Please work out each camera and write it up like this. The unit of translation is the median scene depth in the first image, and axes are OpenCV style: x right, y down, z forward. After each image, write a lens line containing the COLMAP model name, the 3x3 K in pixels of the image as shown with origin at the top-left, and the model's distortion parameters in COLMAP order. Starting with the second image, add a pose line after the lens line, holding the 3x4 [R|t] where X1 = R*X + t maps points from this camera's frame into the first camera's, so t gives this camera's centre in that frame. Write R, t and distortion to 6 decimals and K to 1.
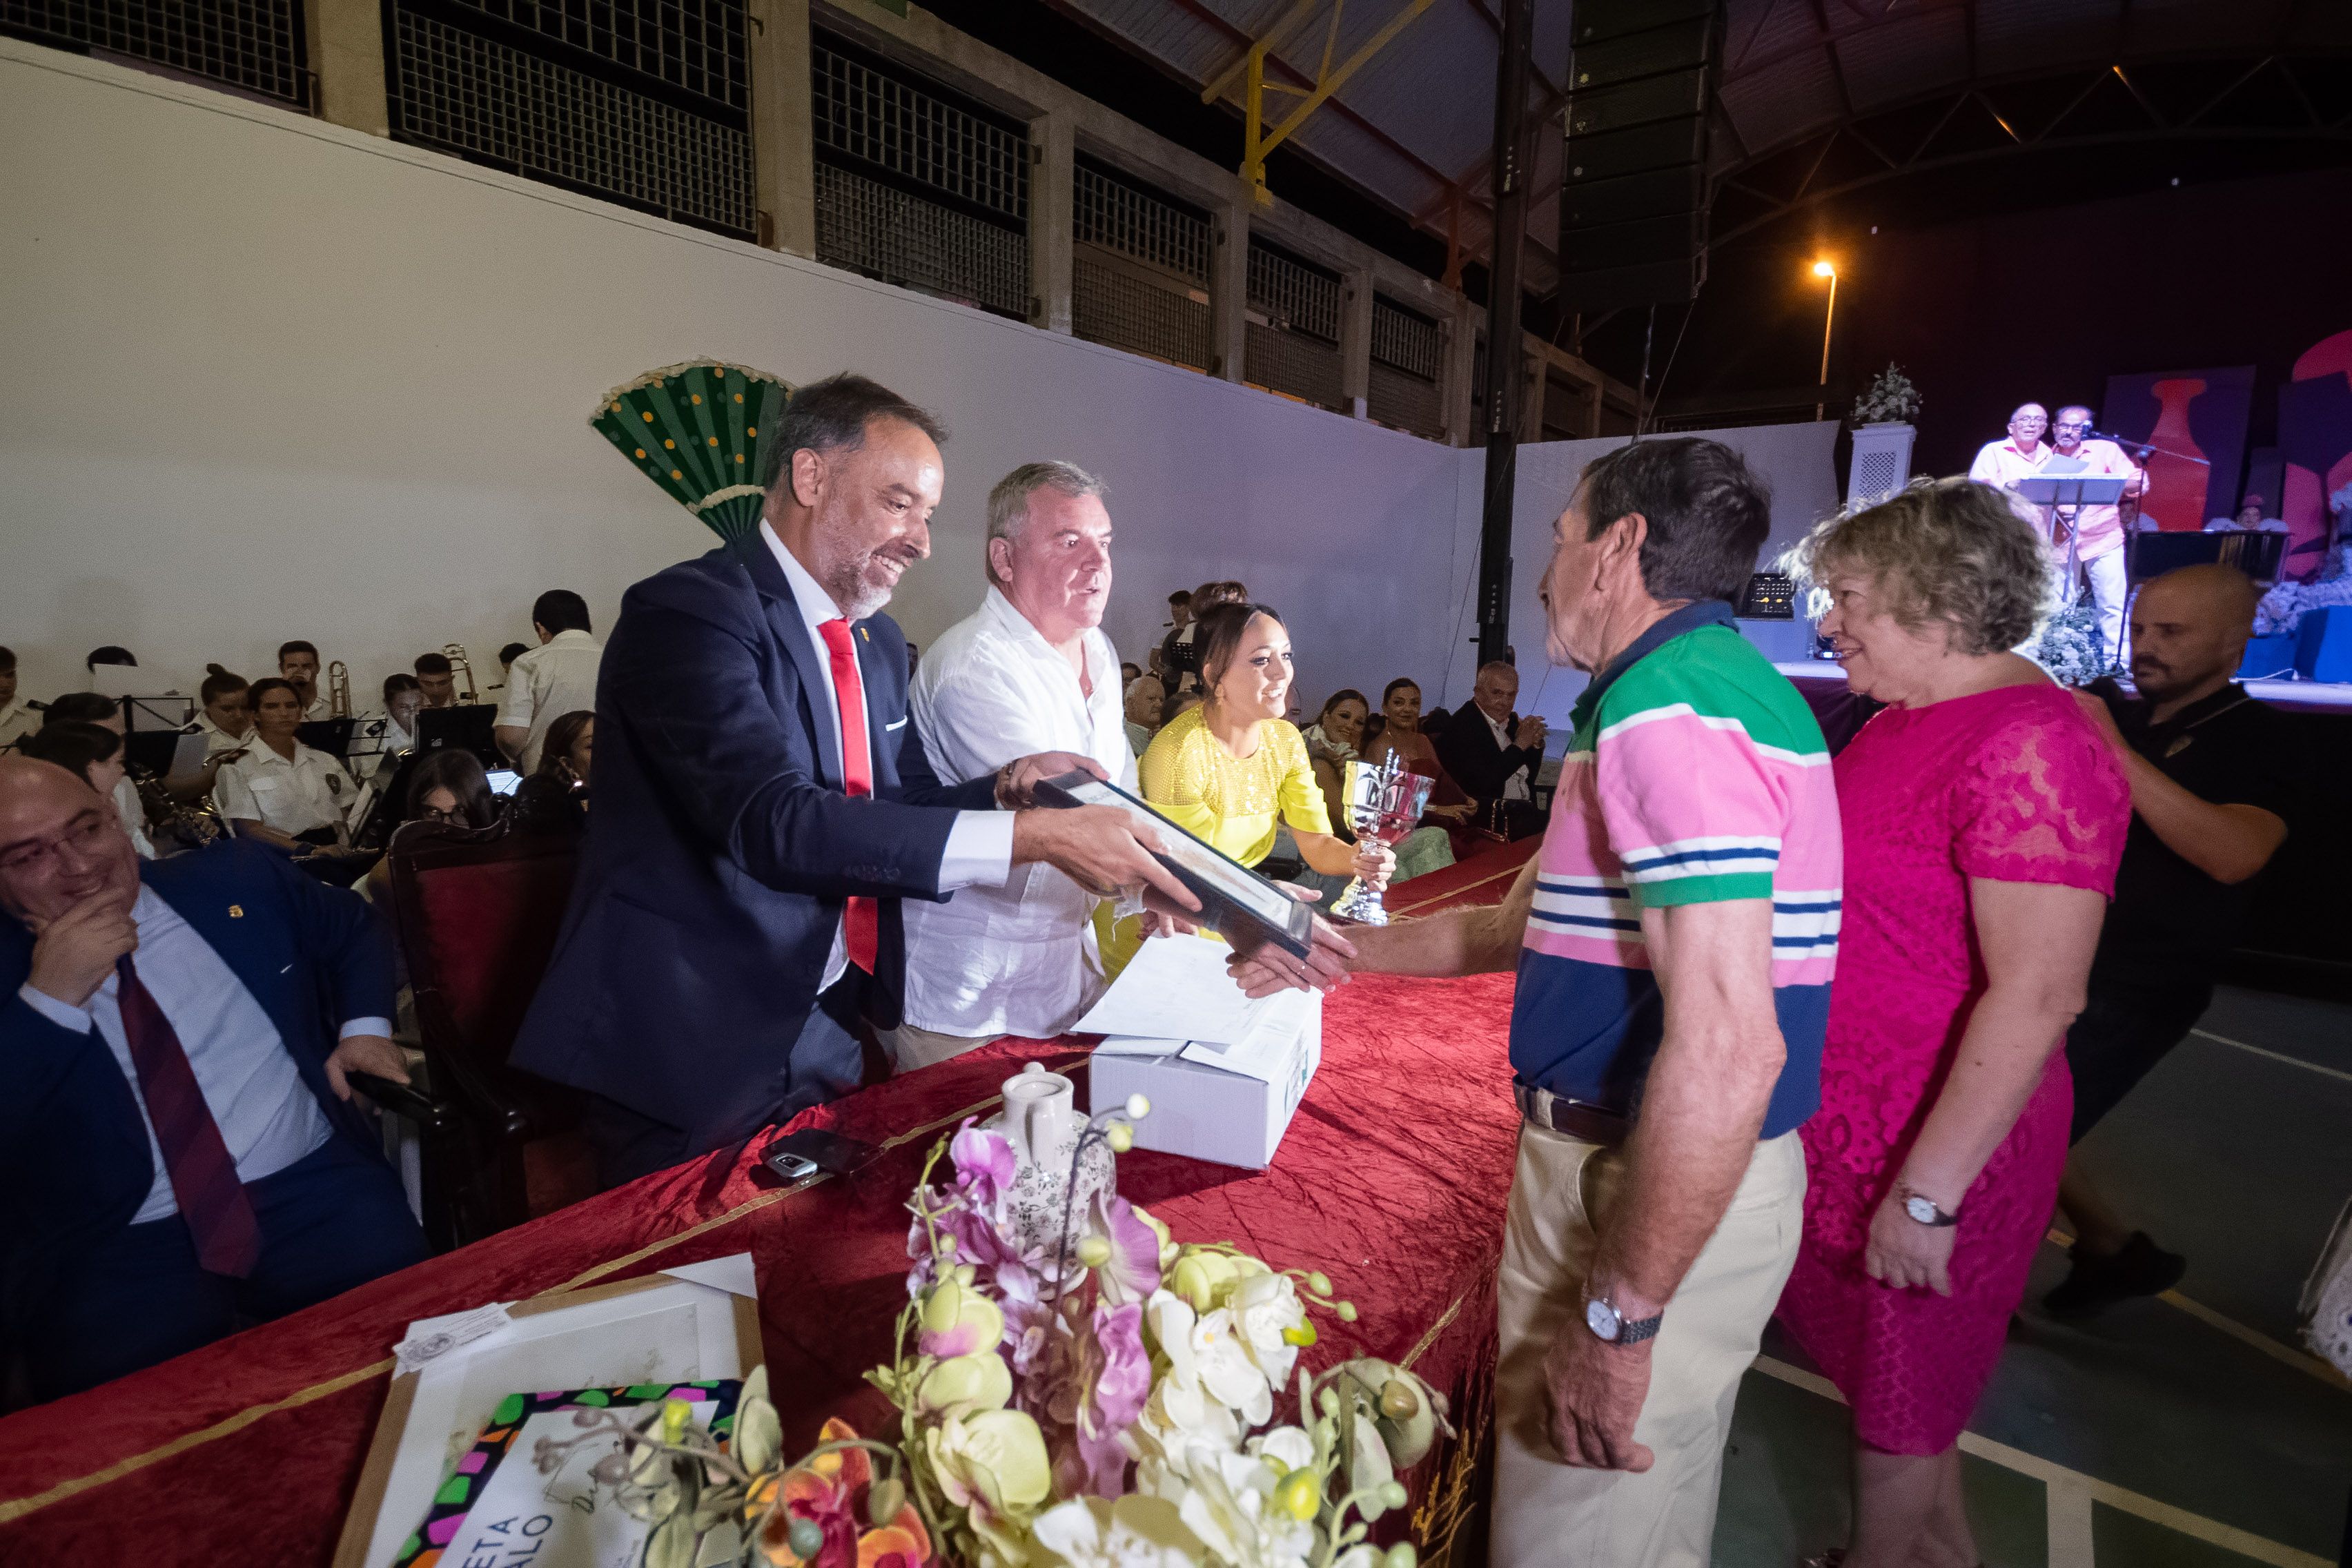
lens RADIAL K [[1079.0, 0, 1170.3], [0, 1079.0, 781.1], [0, 0, 1]] dist [0.023070, -0.019962]
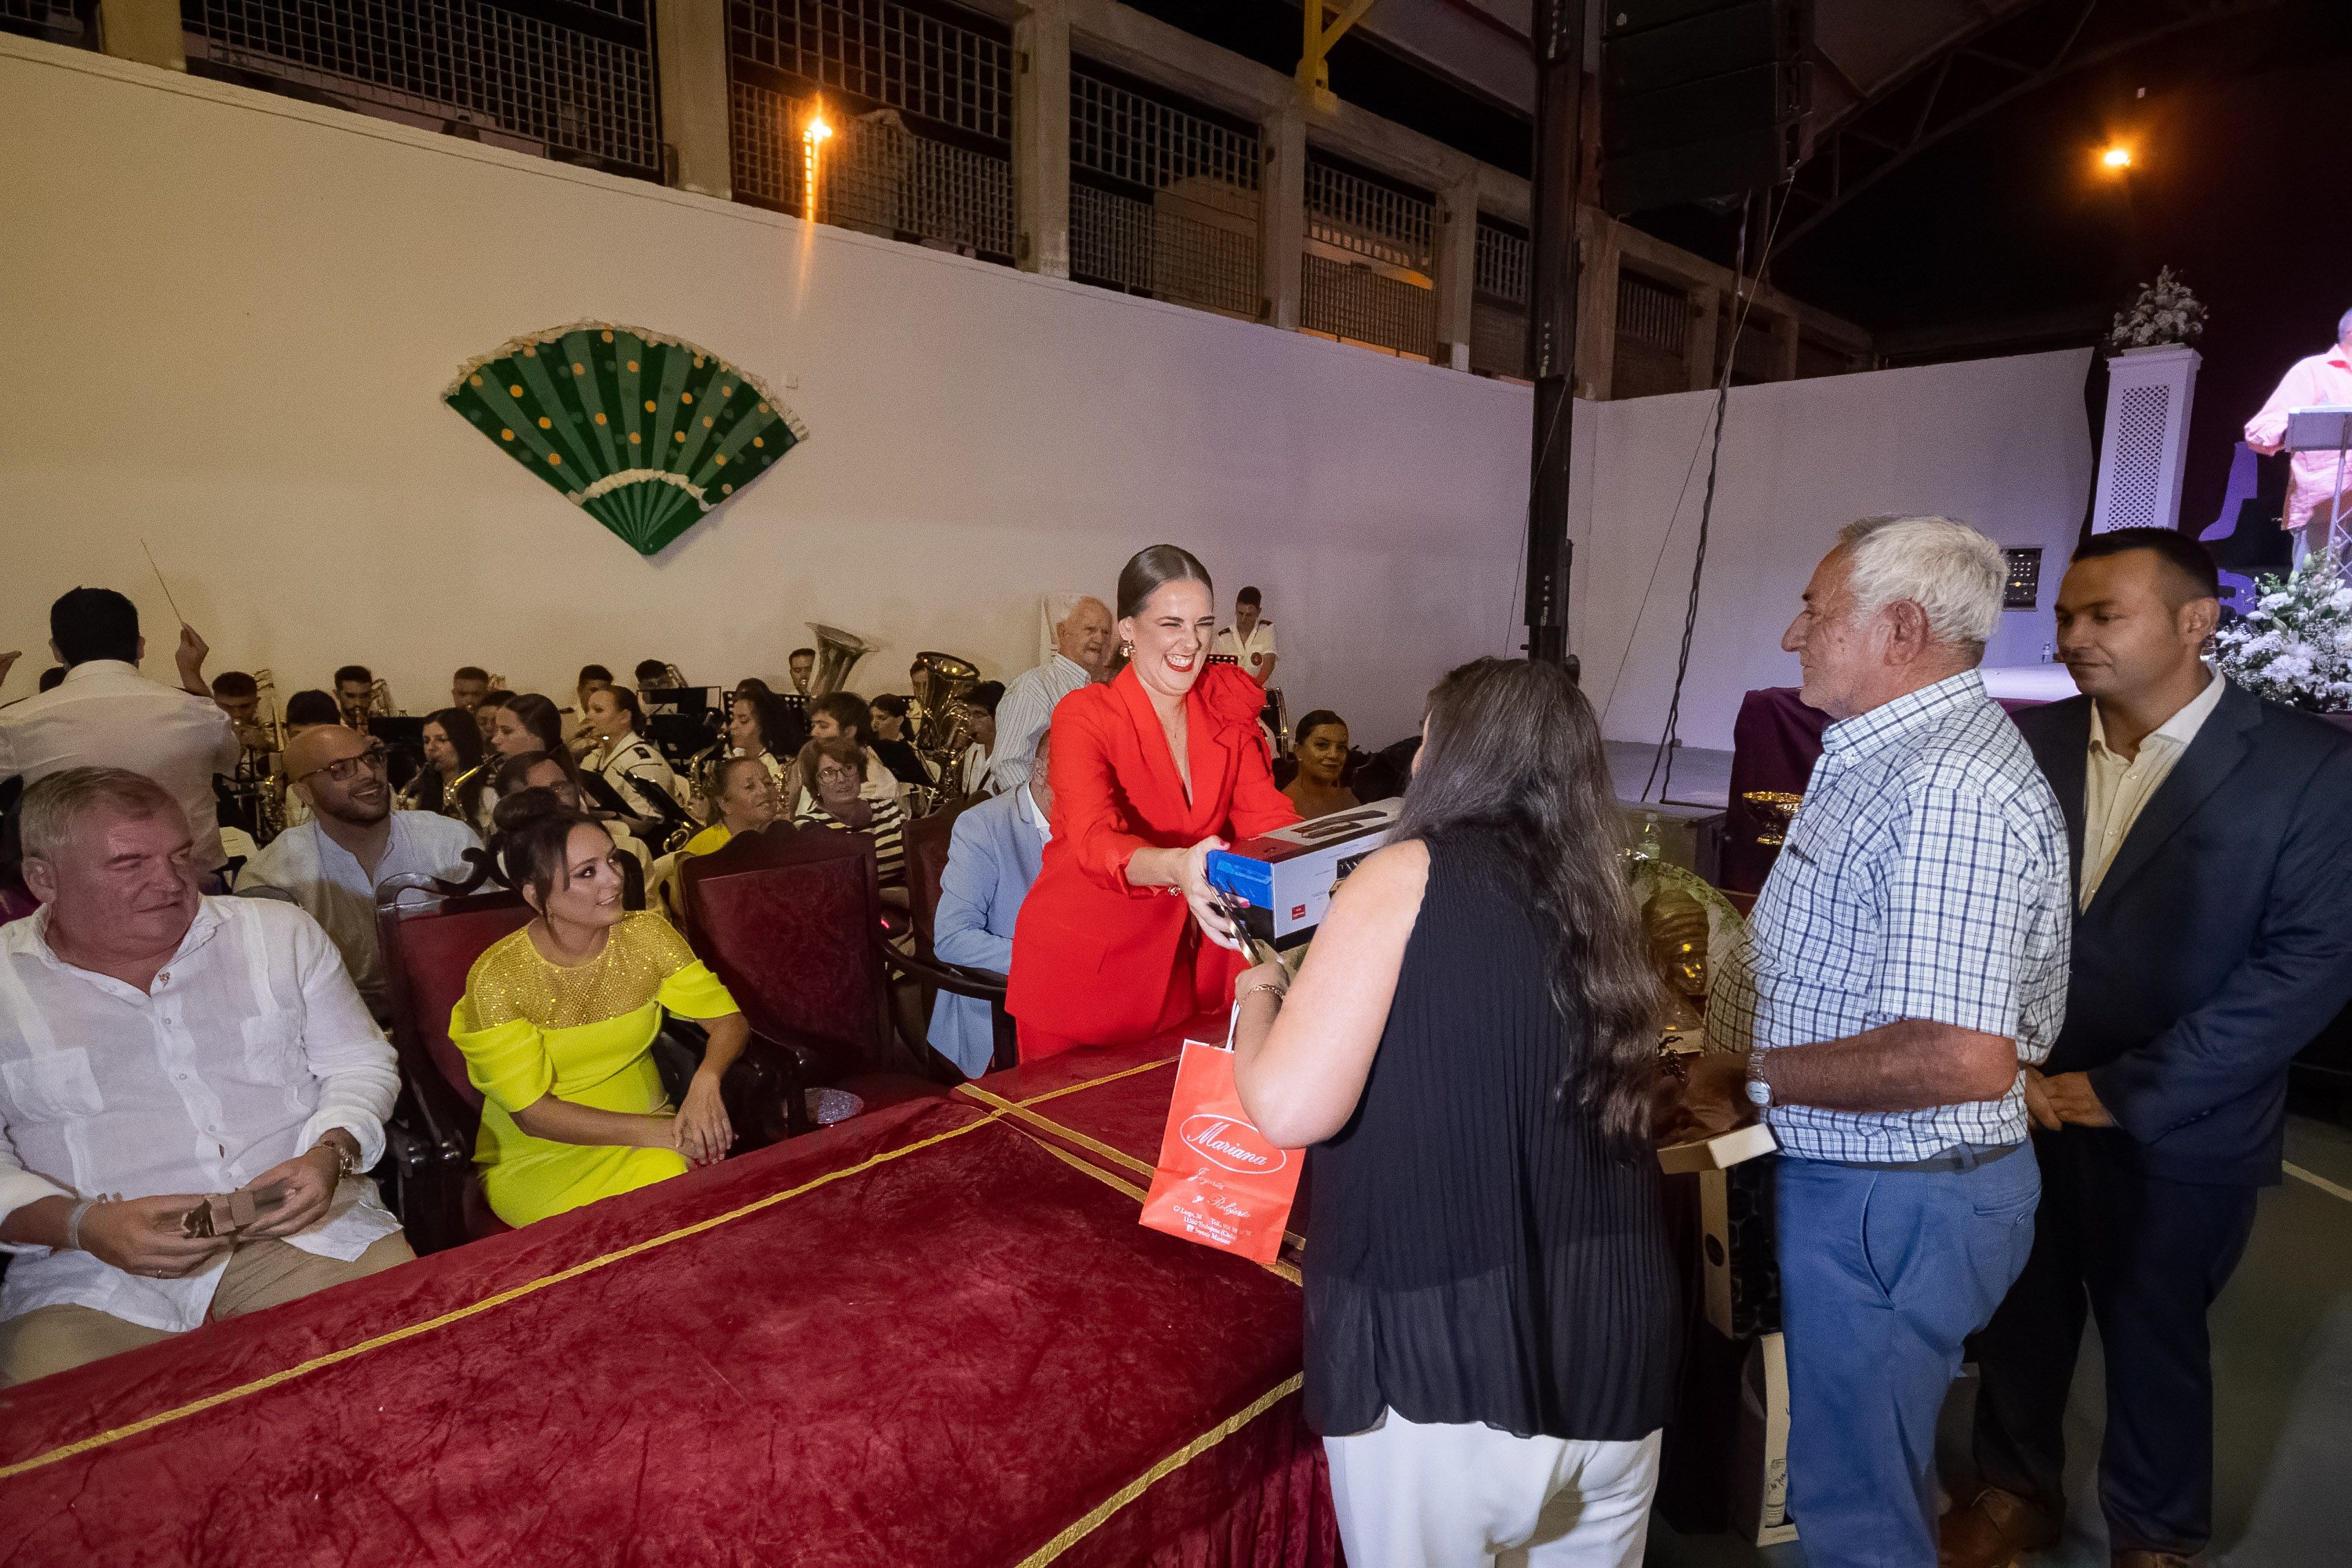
lens RADIAL K [[1235.7, 0, 1176.0], [0, 1235.7, 784.0], [0, 0, 1]] dist [0.024966, -0.000051]
pose [[0.993817, 0.004132, -0.110952, 0.102687], [-0.005065, 0.999954, -0.008123, -0.018922], [0.110913, 0.008634, 0.993793, 0.072234]]
